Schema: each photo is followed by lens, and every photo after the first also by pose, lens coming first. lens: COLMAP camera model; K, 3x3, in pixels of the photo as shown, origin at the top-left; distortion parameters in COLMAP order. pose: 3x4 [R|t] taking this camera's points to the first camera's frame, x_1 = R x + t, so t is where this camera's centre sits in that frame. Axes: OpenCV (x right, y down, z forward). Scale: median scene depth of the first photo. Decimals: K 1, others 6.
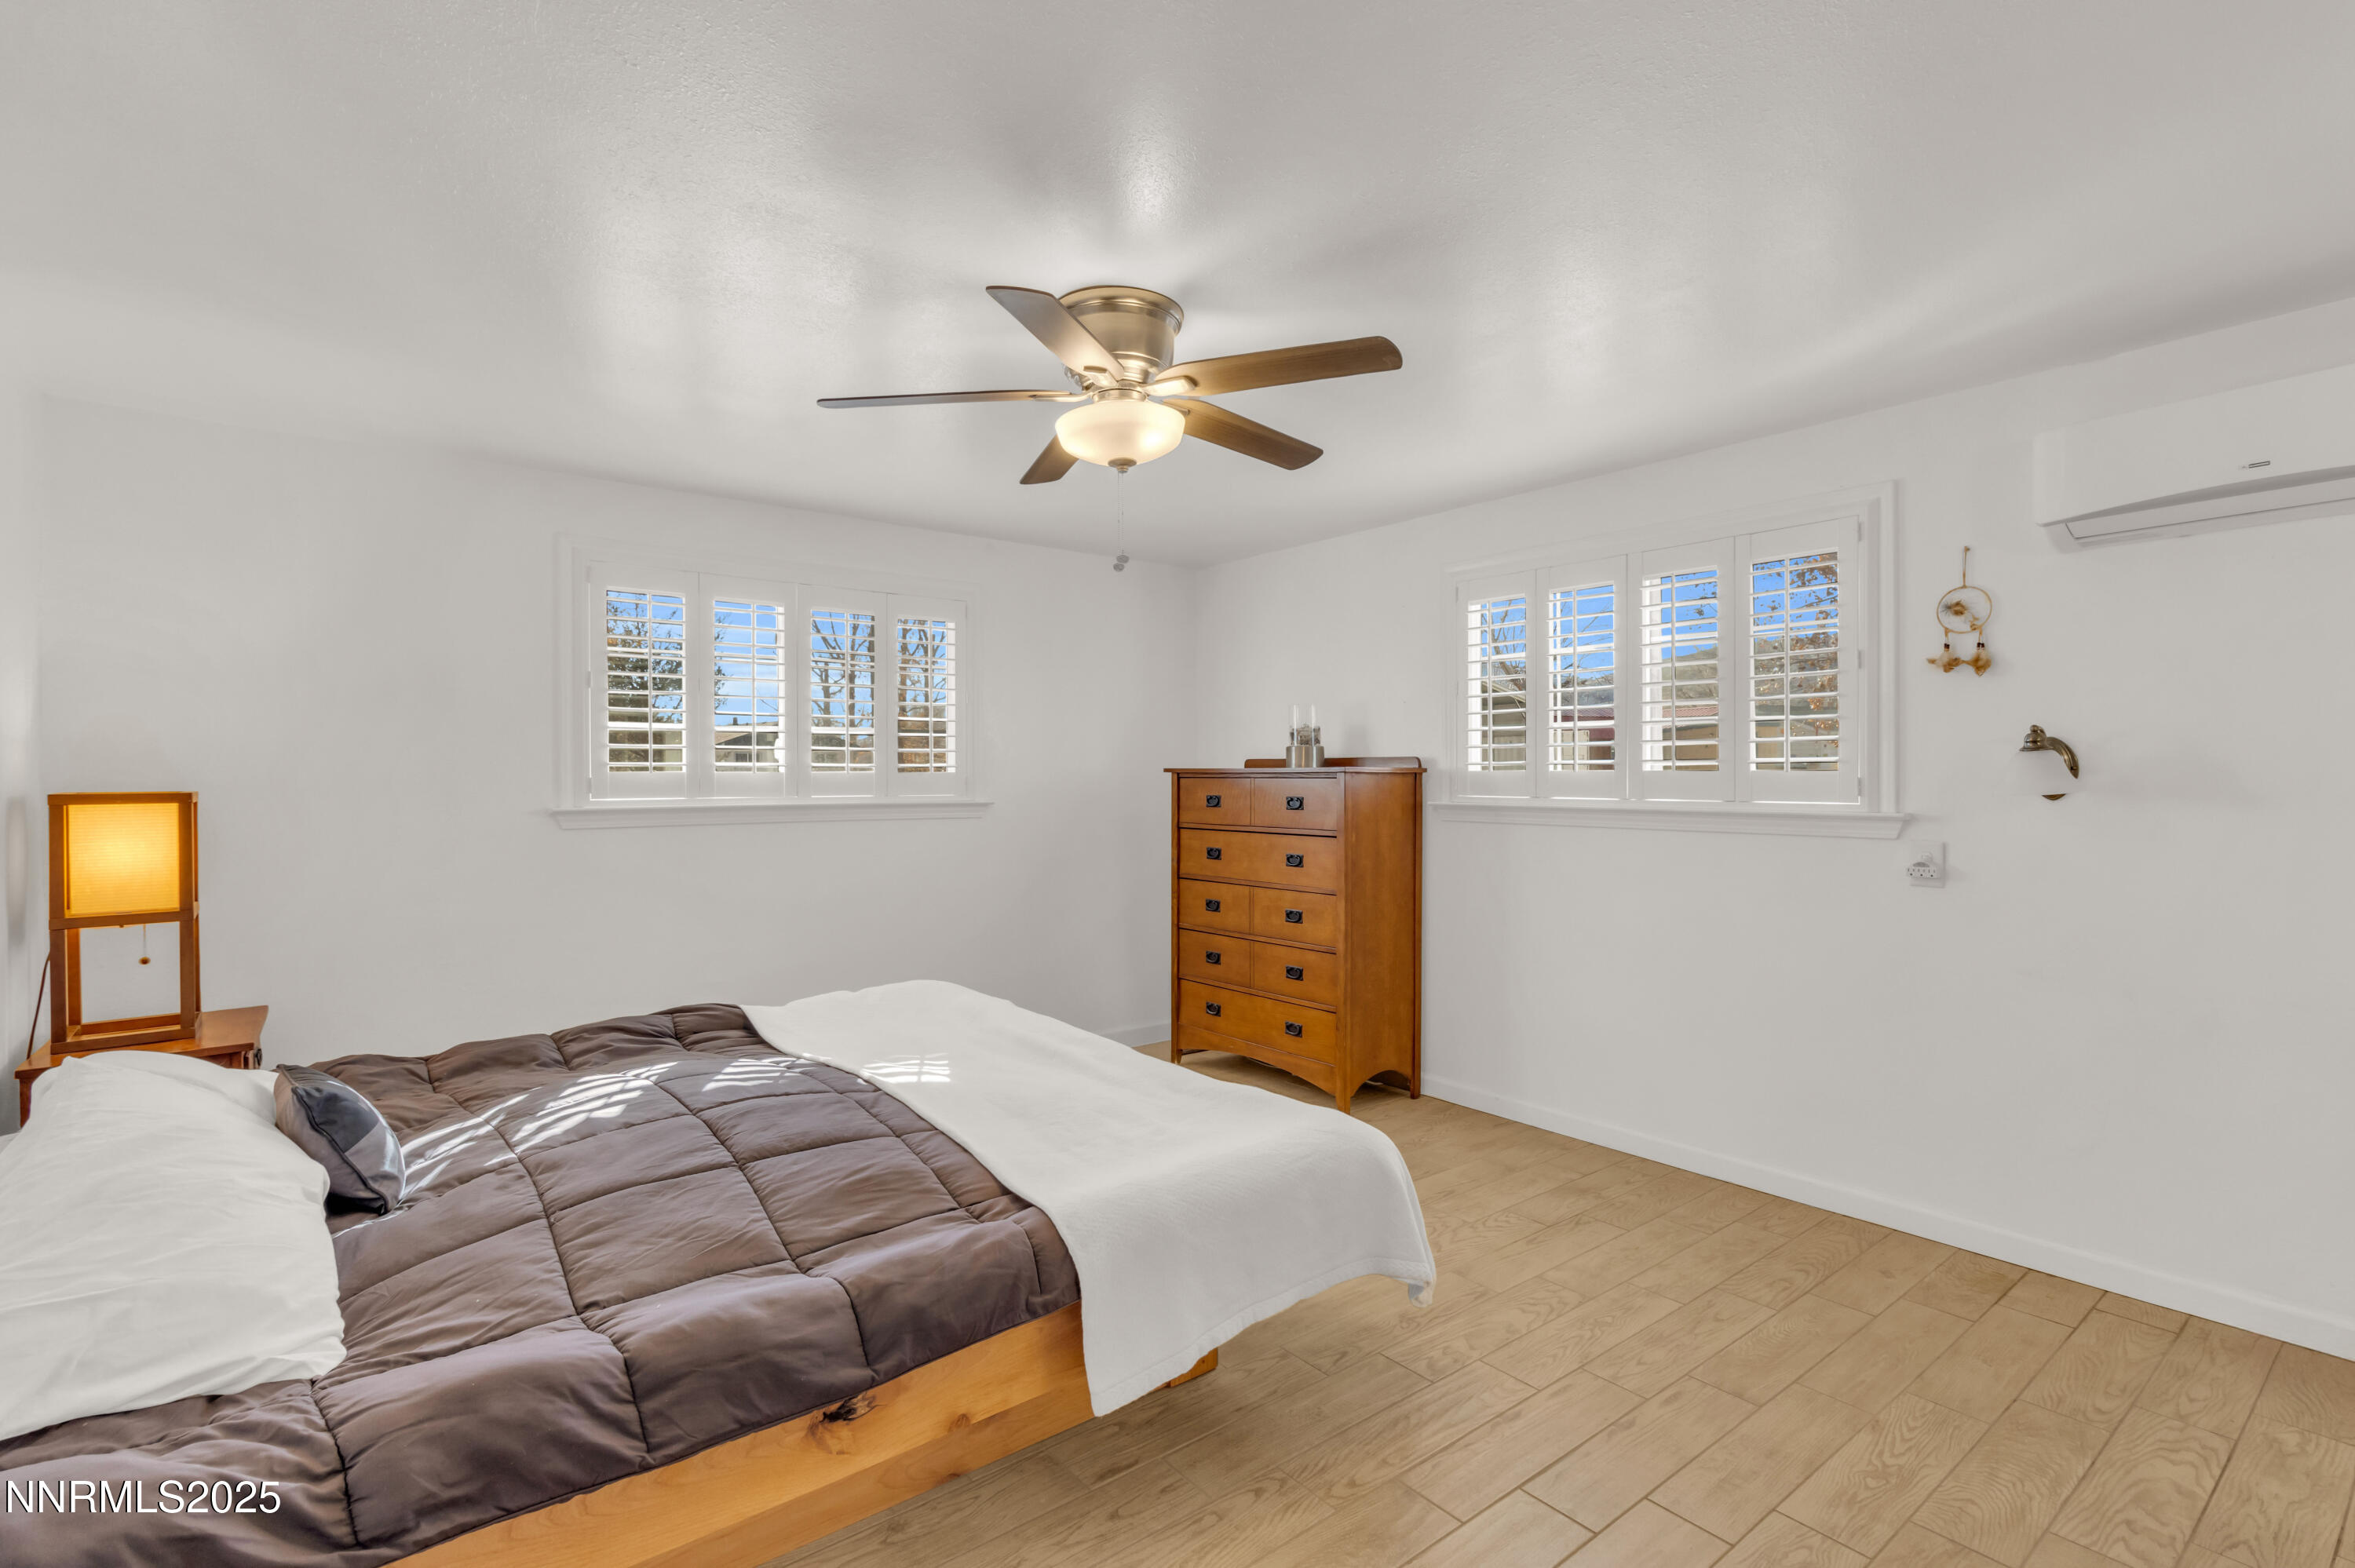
lens RADIAL K [[1105.7, 0, 1168.9], [0, 1105.7, 780.0], [0, 0, 1]] dist [0.004663, 0.000418]
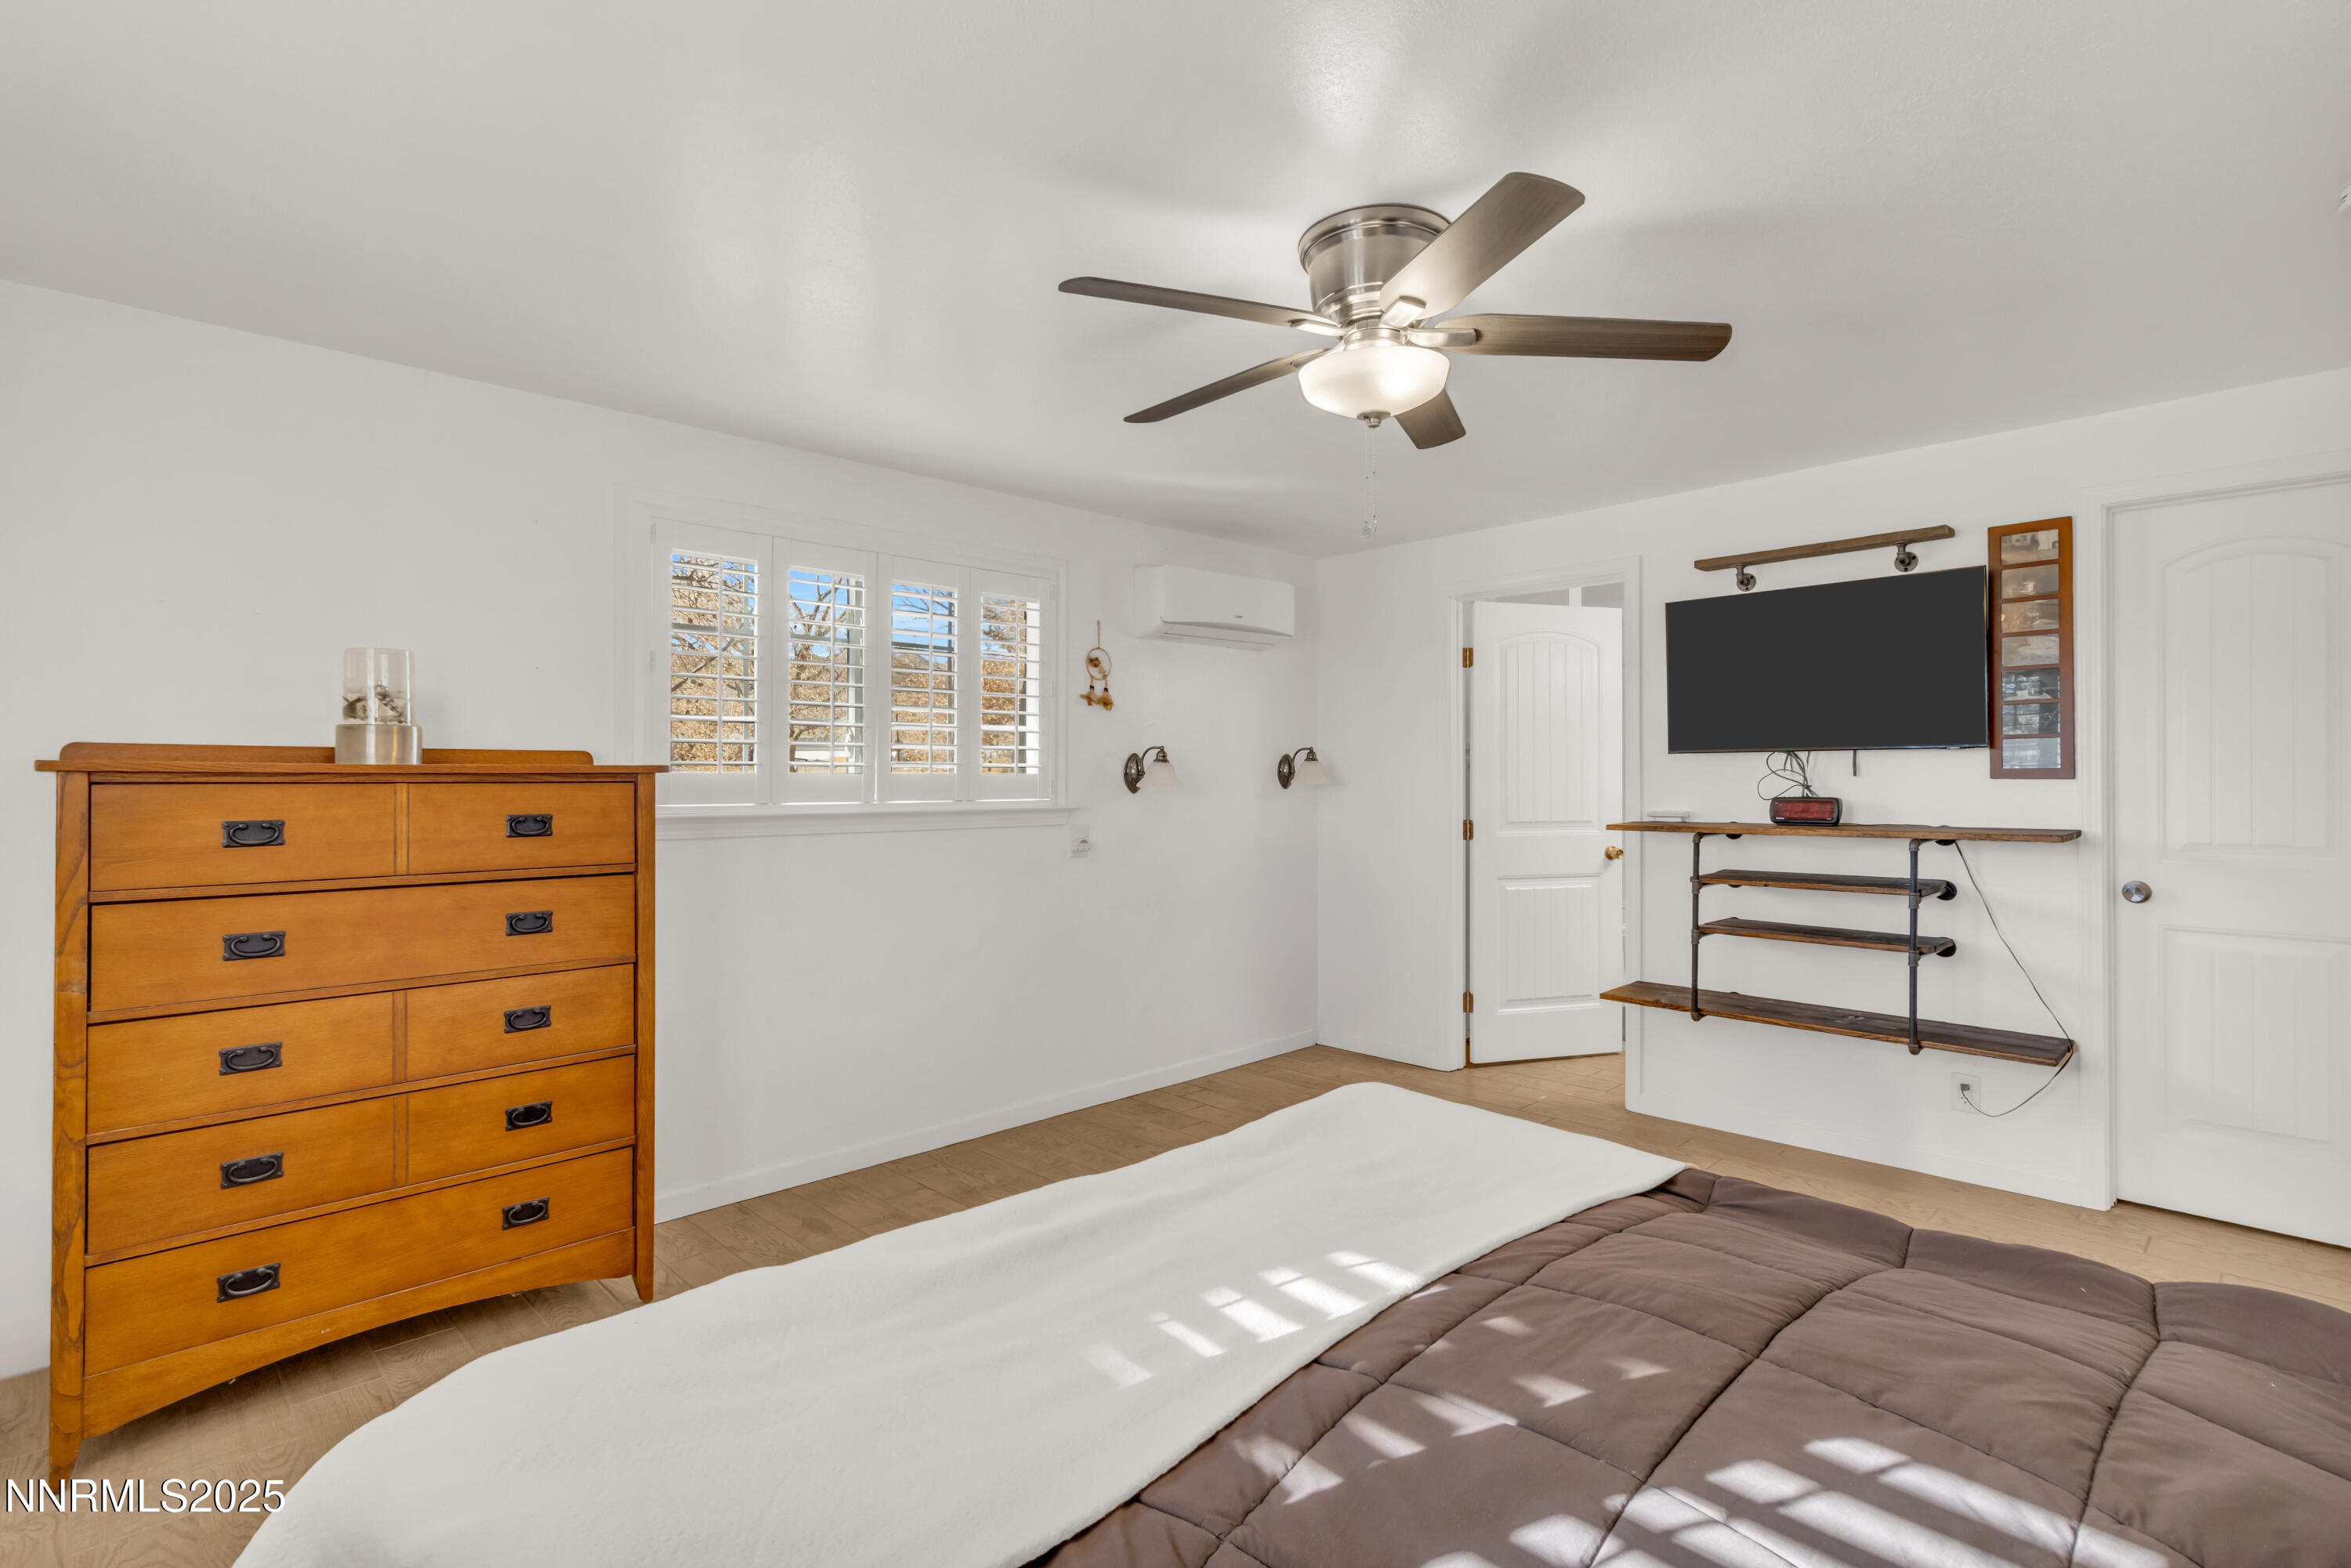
lens RADIAL K [[1104.0, 0, 1176.5], [0, 1104.0, 774.6], [0, 0, 1]] dist [0.004663, 0.000418]
pose [[-0.103563, 0.003729, 0.994616, -0.504712], [0.005840, 0.999978, -0.003141, -0.002163], [-0.994606, 0.005483, -0.103582, 0.719525]]
